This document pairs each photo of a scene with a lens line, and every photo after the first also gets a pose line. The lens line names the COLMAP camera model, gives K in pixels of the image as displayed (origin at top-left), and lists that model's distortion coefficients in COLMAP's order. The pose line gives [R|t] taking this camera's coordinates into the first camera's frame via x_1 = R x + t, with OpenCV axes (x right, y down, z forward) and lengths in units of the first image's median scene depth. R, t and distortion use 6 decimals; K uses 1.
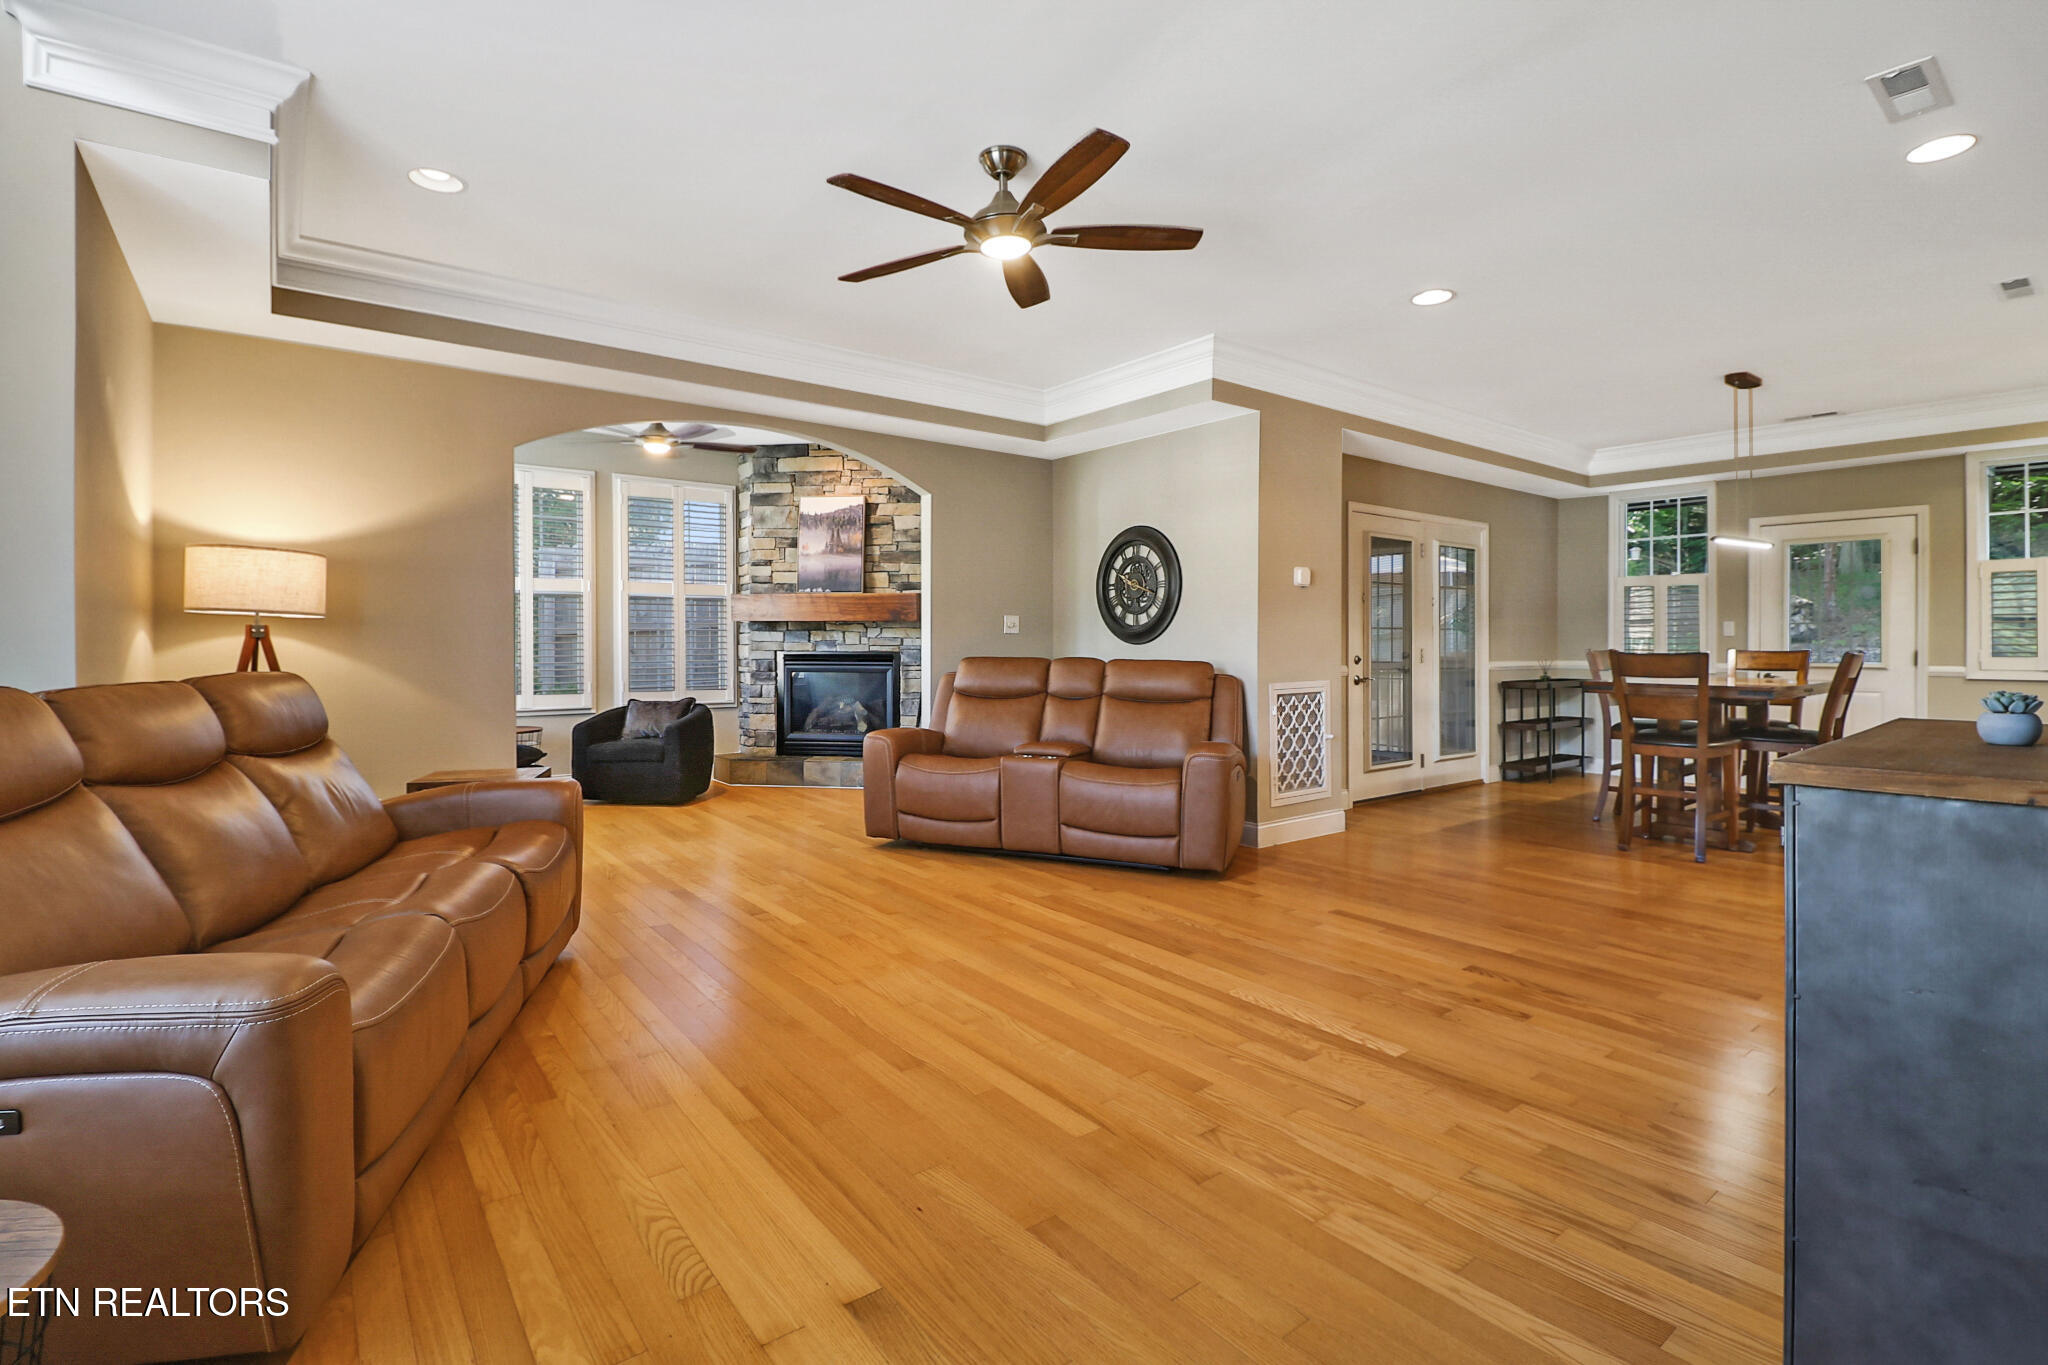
lens RADIAL K [[948.6, 0, 1015.3], [0, 948.6, 664.4], [0, 0, 1]] dist [0.002987, -0.003374]
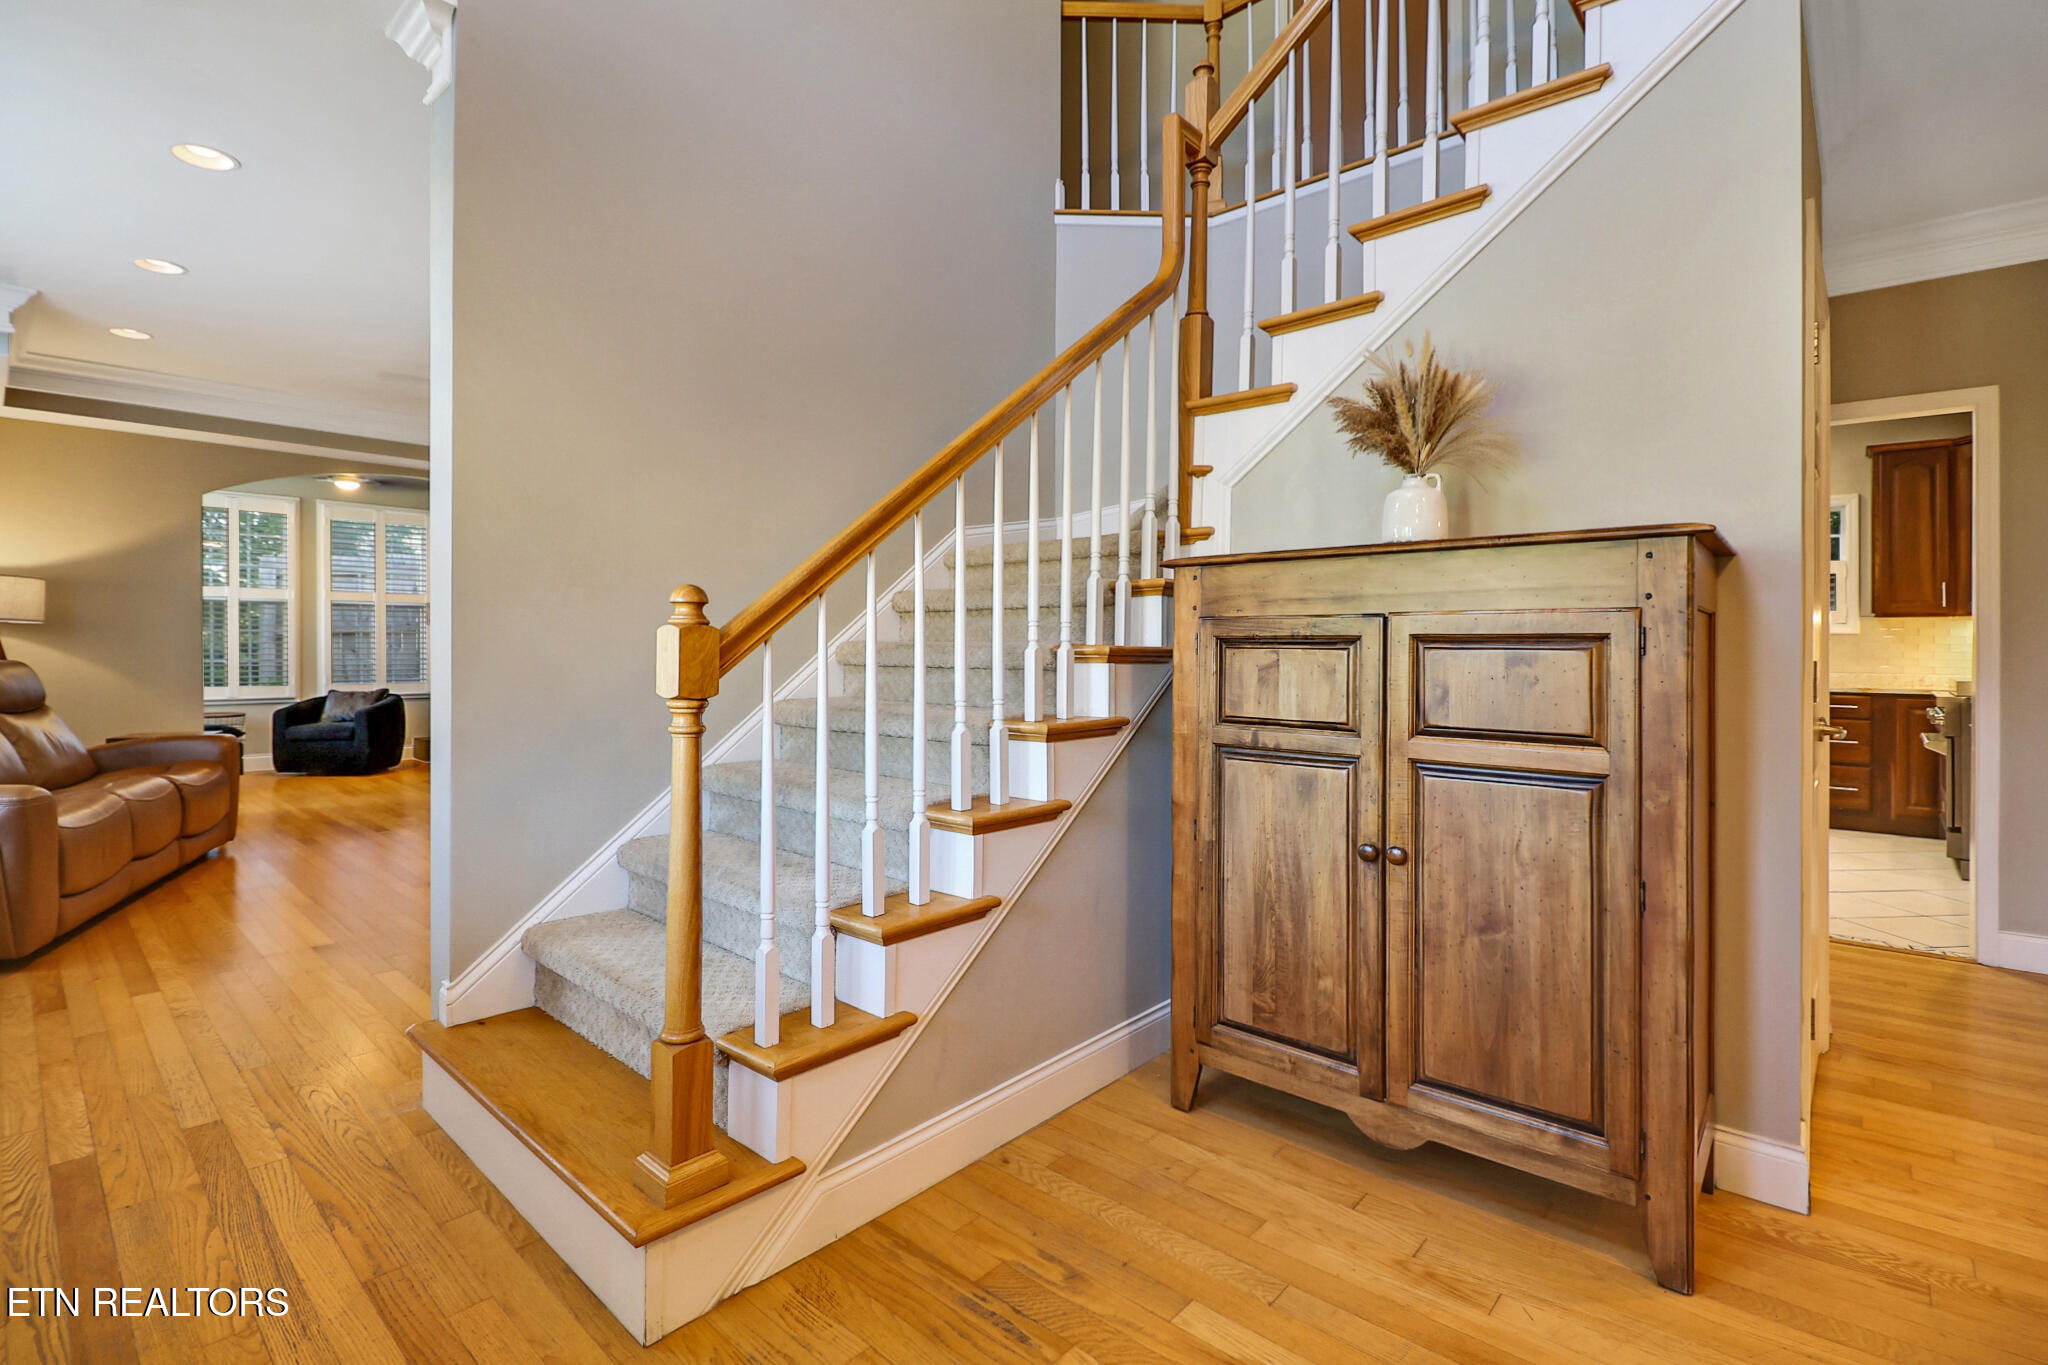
lens RADIAL K [[948.6, 0, 967.0], [0, 948.6, 659.2], [0, 0, 1]] dist [0.002987, -0.003374]
pose [[0.989325, 0.003970, 0.145674, 0.202001], [-0.002989, 0.999971, -0.006949, 0.004043], [-0.145697, 0.006439, 0.989308, -0.282629]]
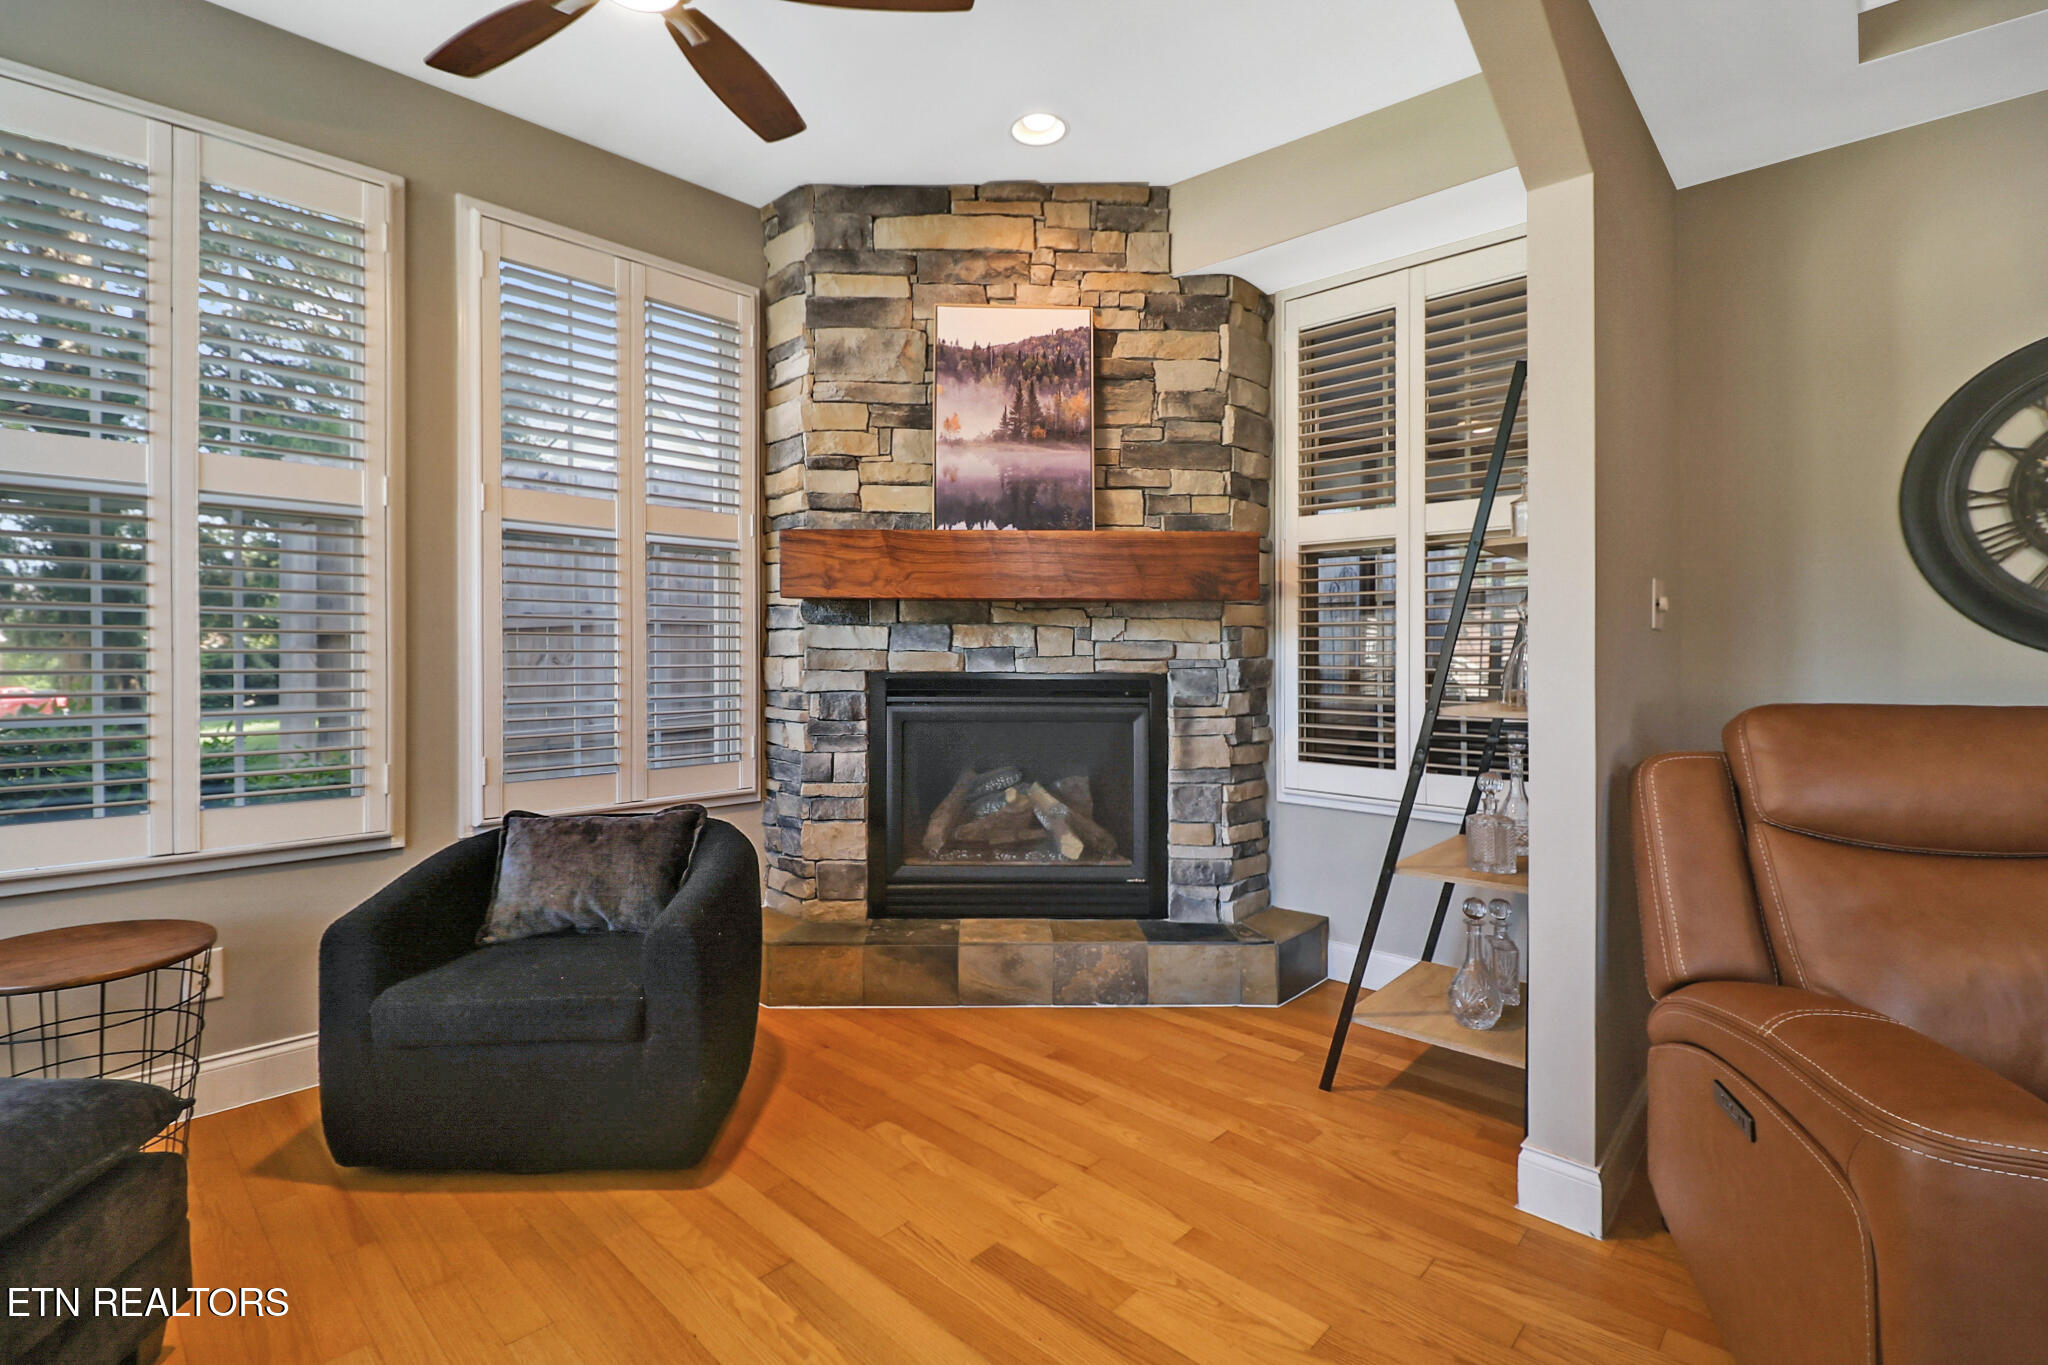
lens RADIAL K [[948.6, 0, 1021.9], [0, 948.6, 662.6], [0, 0, 1]] dist [0.002987, -0.003374]
pose [[0.986720, -0.000194, 0.162431, -0.258964], [0.001890, 0.999945, -0.010284, -0.014082], [-0.162420, 0.010455, 0.986666, 0.584289]]
